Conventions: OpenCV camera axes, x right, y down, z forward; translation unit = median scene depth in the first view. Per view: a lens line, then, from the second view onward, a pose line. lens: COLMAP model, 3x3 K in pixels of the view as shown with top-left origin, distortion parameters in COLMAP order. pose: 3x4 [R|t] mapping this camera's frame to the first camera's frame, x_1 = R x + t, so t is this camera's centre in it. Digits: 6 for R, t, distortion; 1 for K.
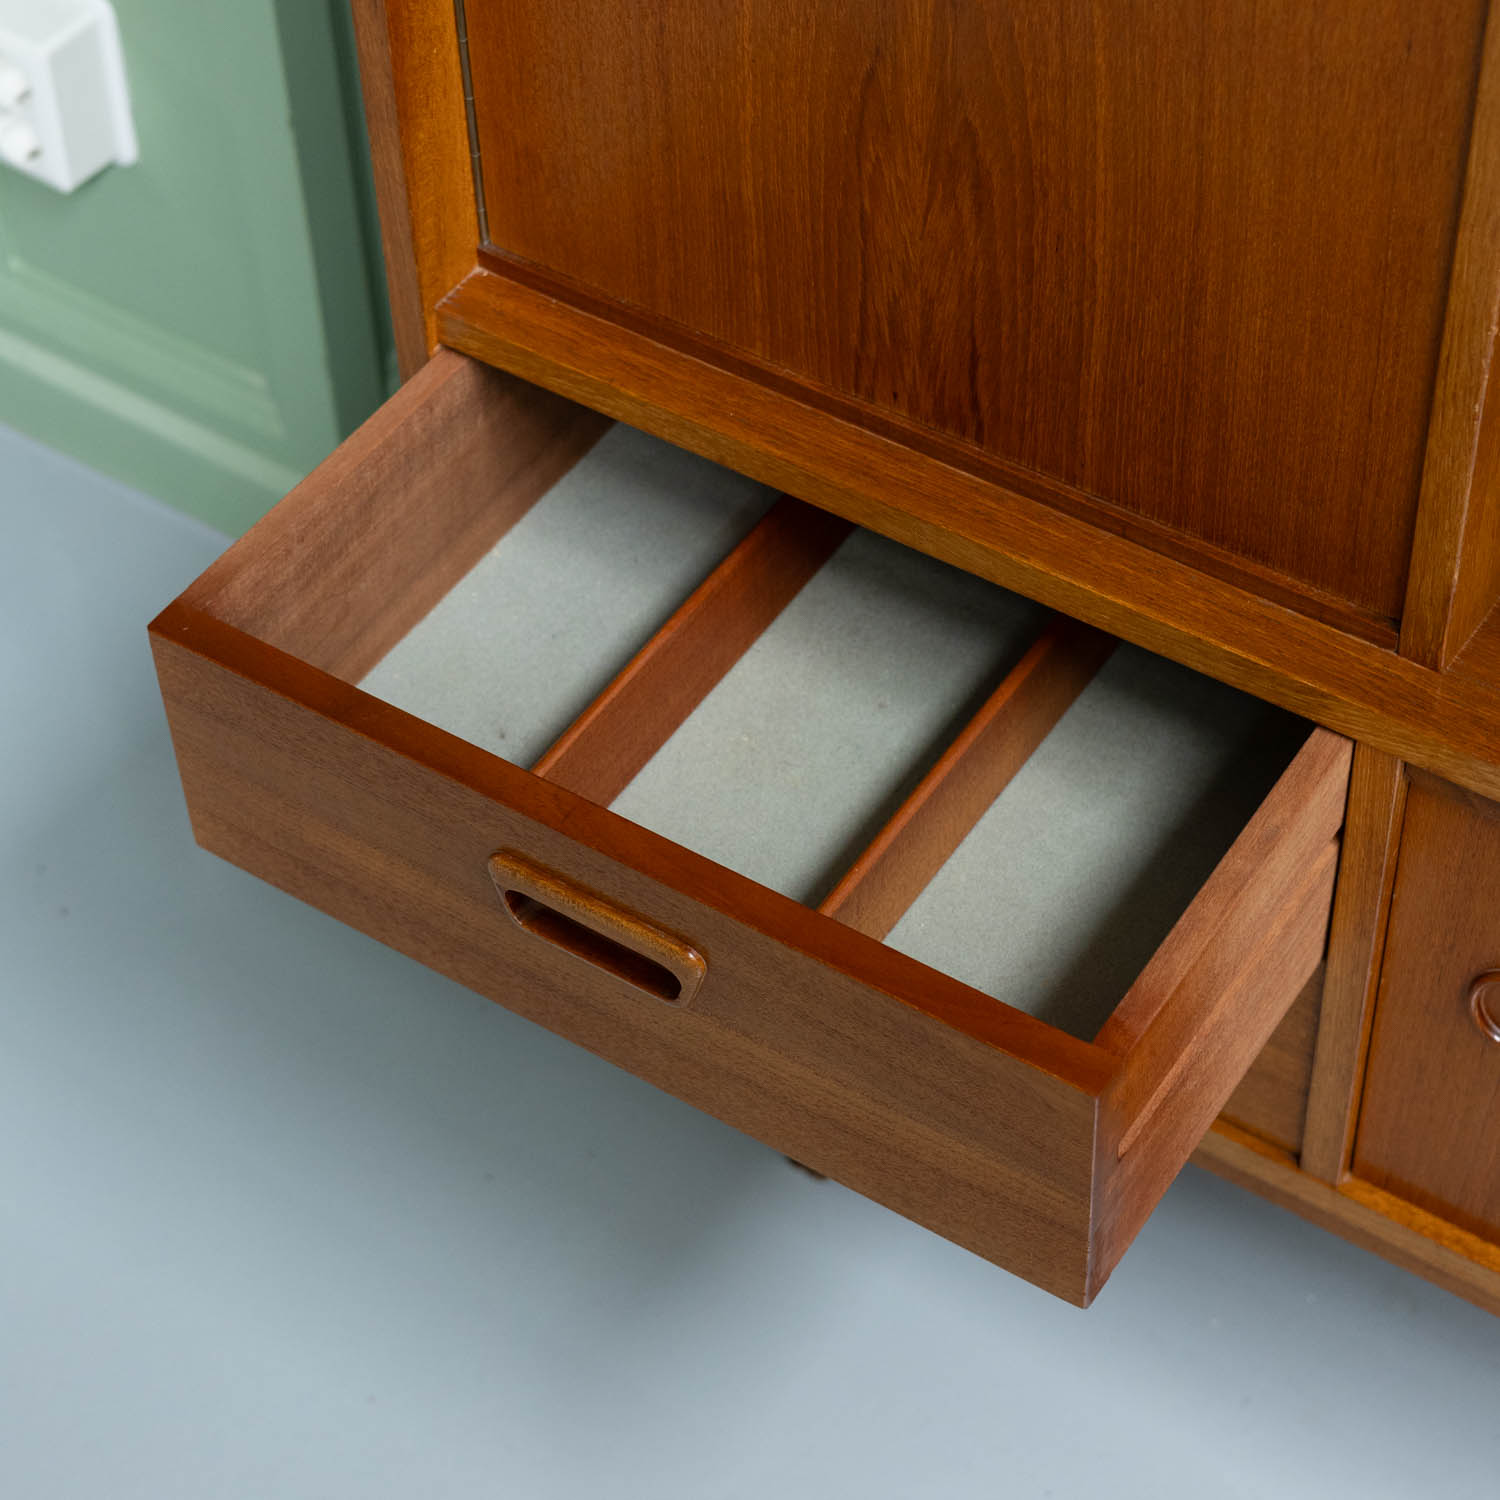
lens RADIAL K [[3512.6, 0, 718.7], [0, 3512.6, 574.9], [0, 0, 1]] dist [-0.006116, 0.151579]
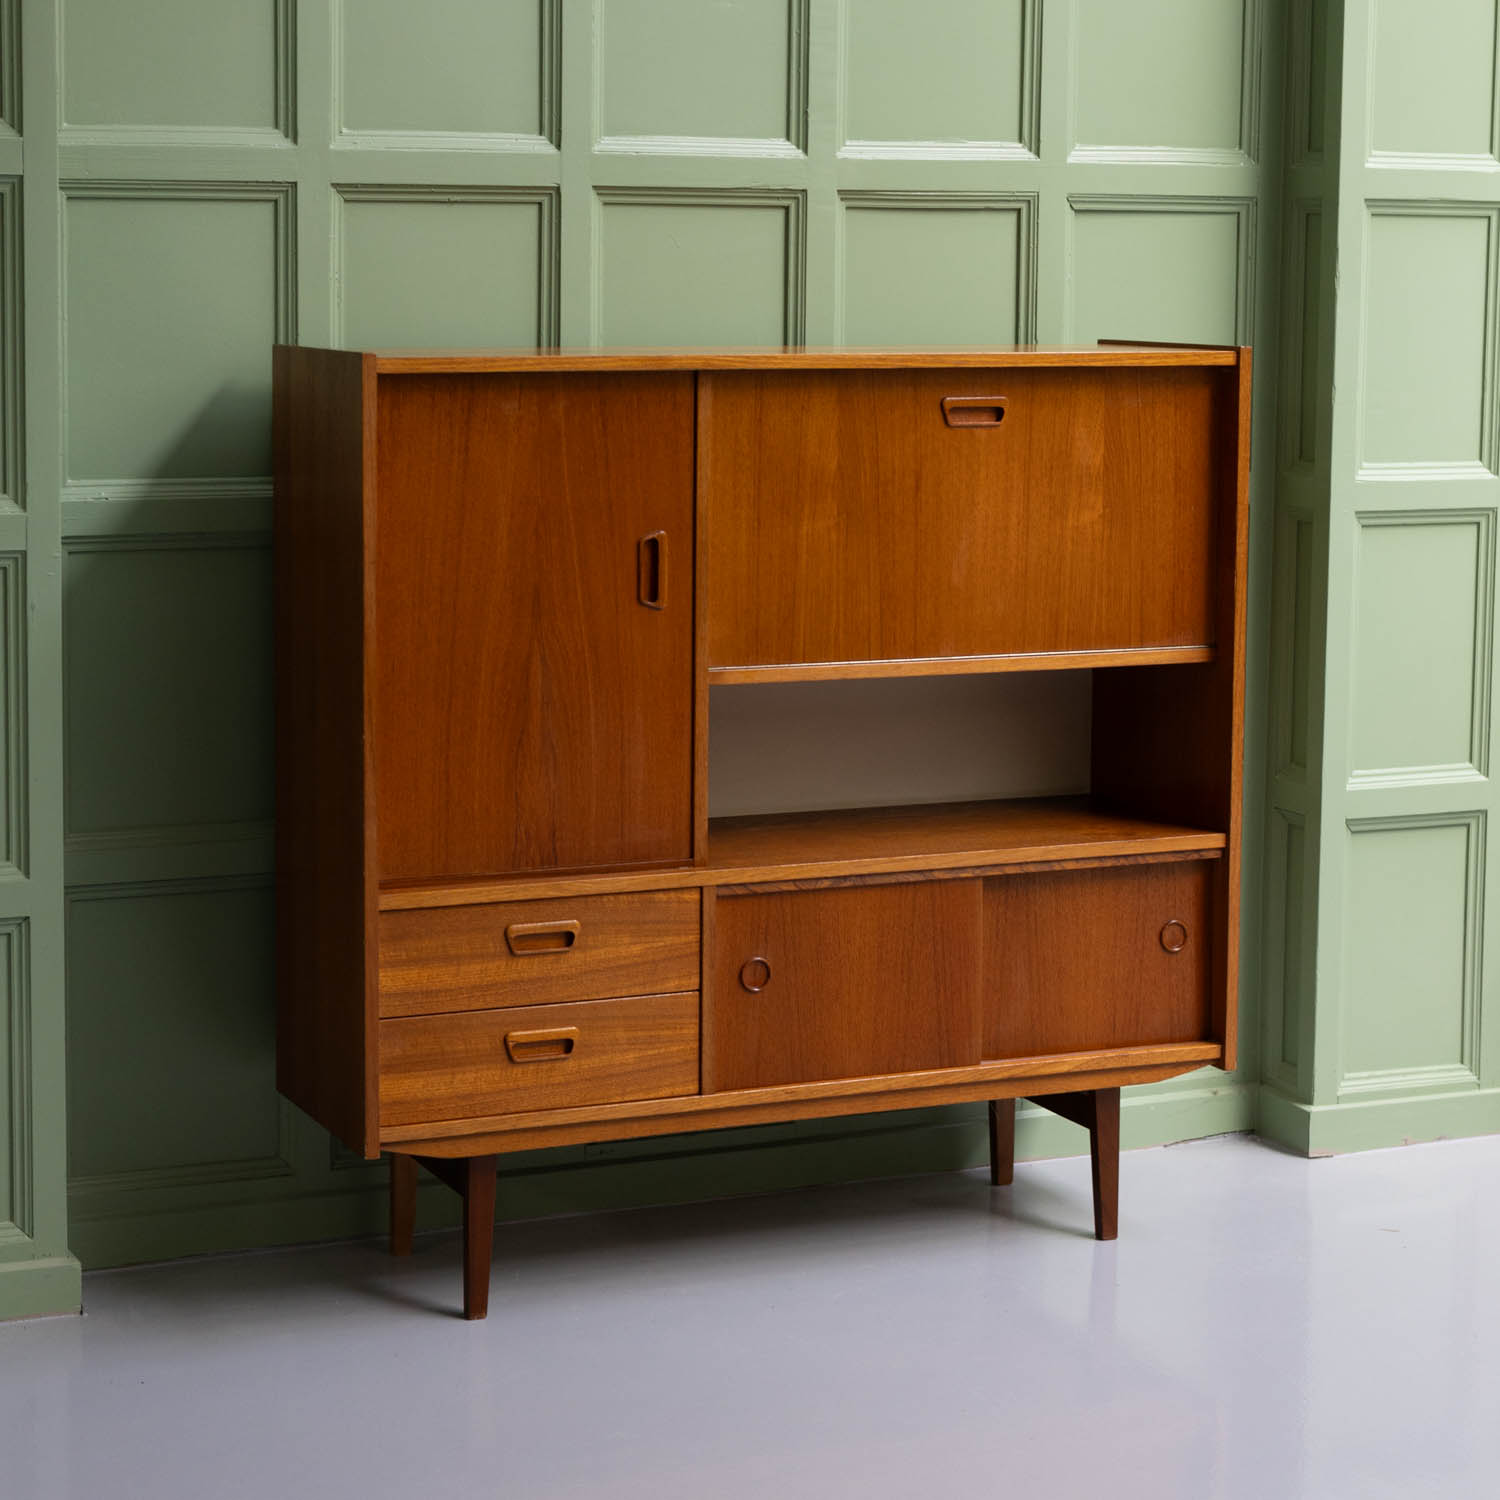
lens RADIAL K [[3500.1, 0, 746.0], [0, 3500.1, 570.9], [0, 0, 1]] dist [-0.001590, 0.203962]
pose [[0.527612, -0.042777, 0.848408, -2.622257], [0.577827, 0.750161, -0.321519, 0.919056], [-0.622688, 0.659871, 0.420511, -0.640008]]
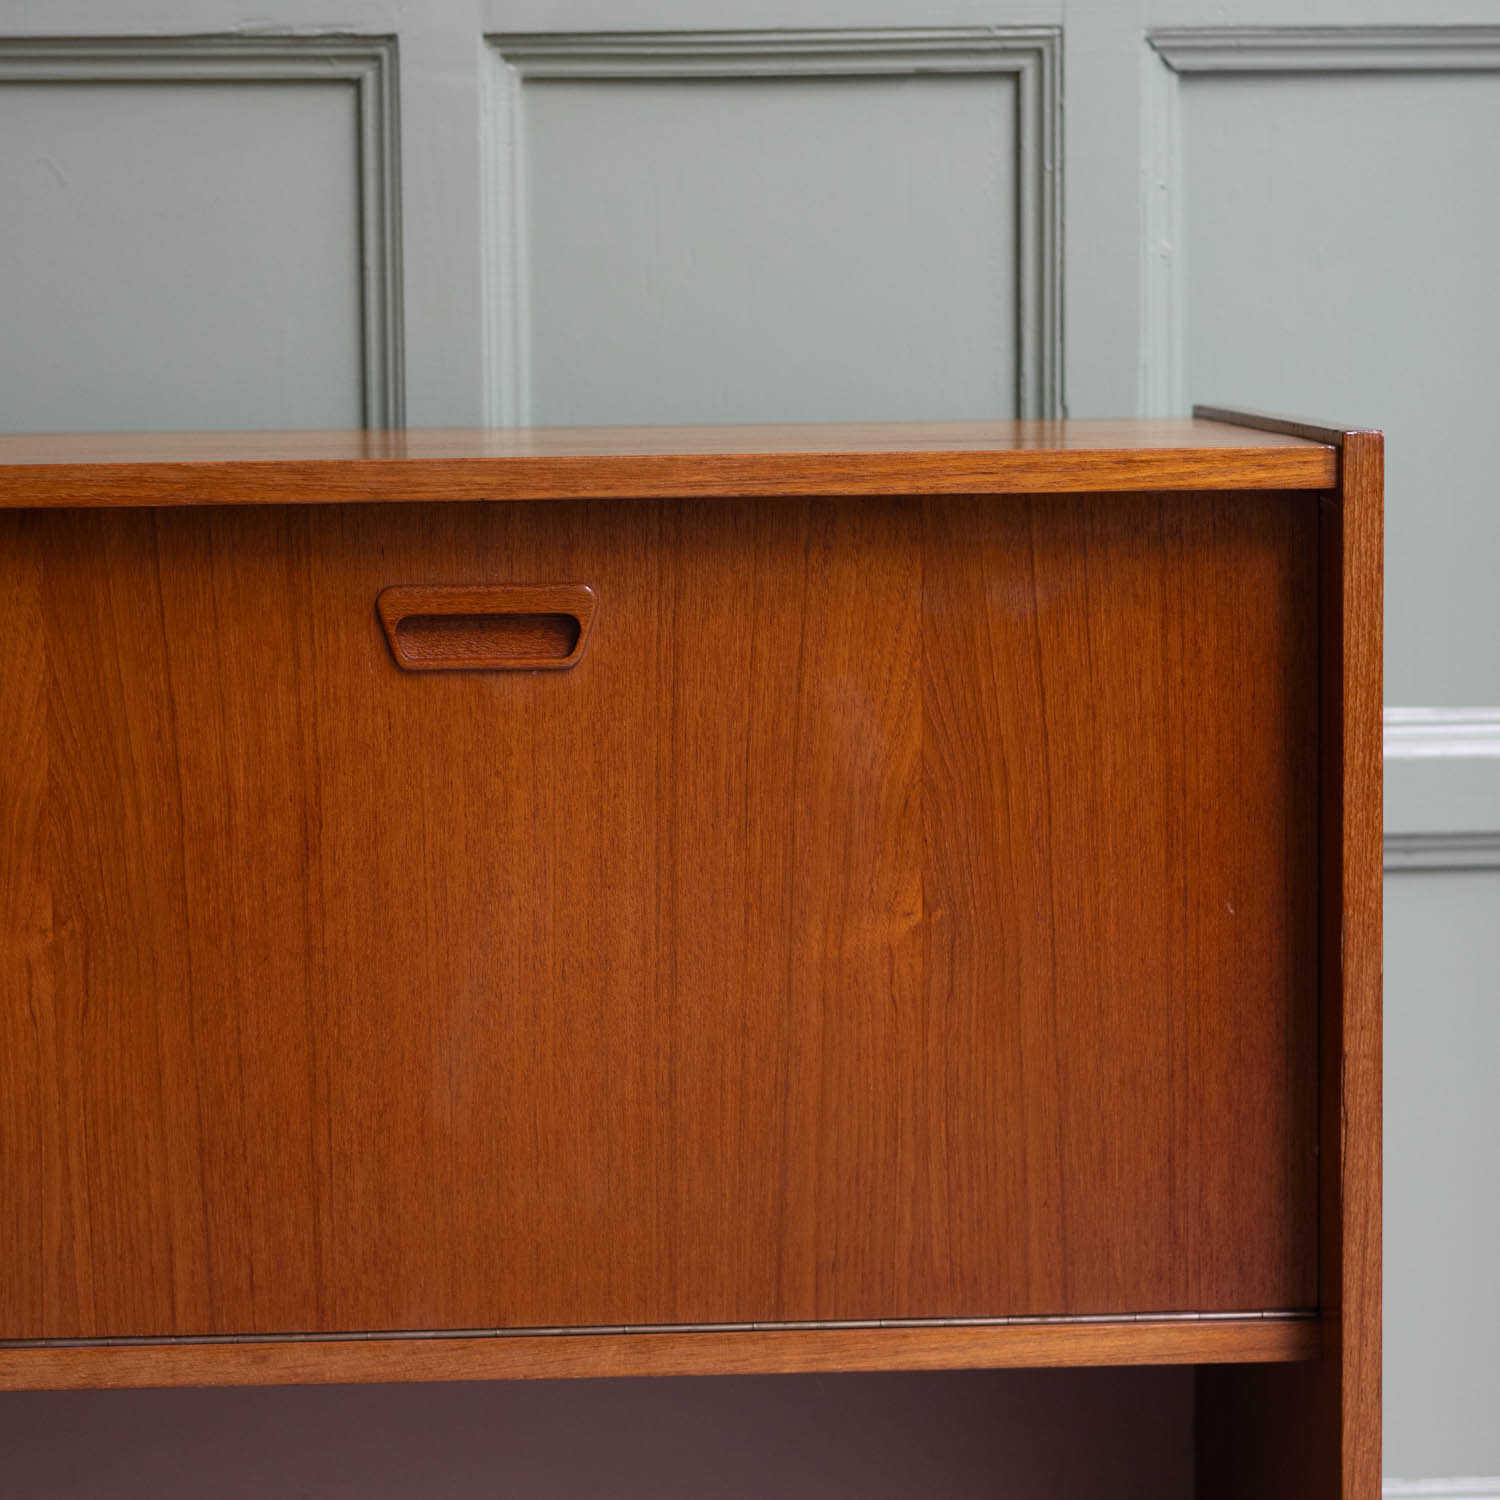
lens RADIAL K [[3538.1, 0, 714.3], [0, 3538.1, 577.9], [0, 0, 1]] dist [0.047181, -0.166434]
pose [[0.806895, -0.026955, 0.590080, -0.217117], [0.404422, 0.753319, -0.518608, 0.462303], [-0.430539, 0.657103, 0.618750, -0.218881]]
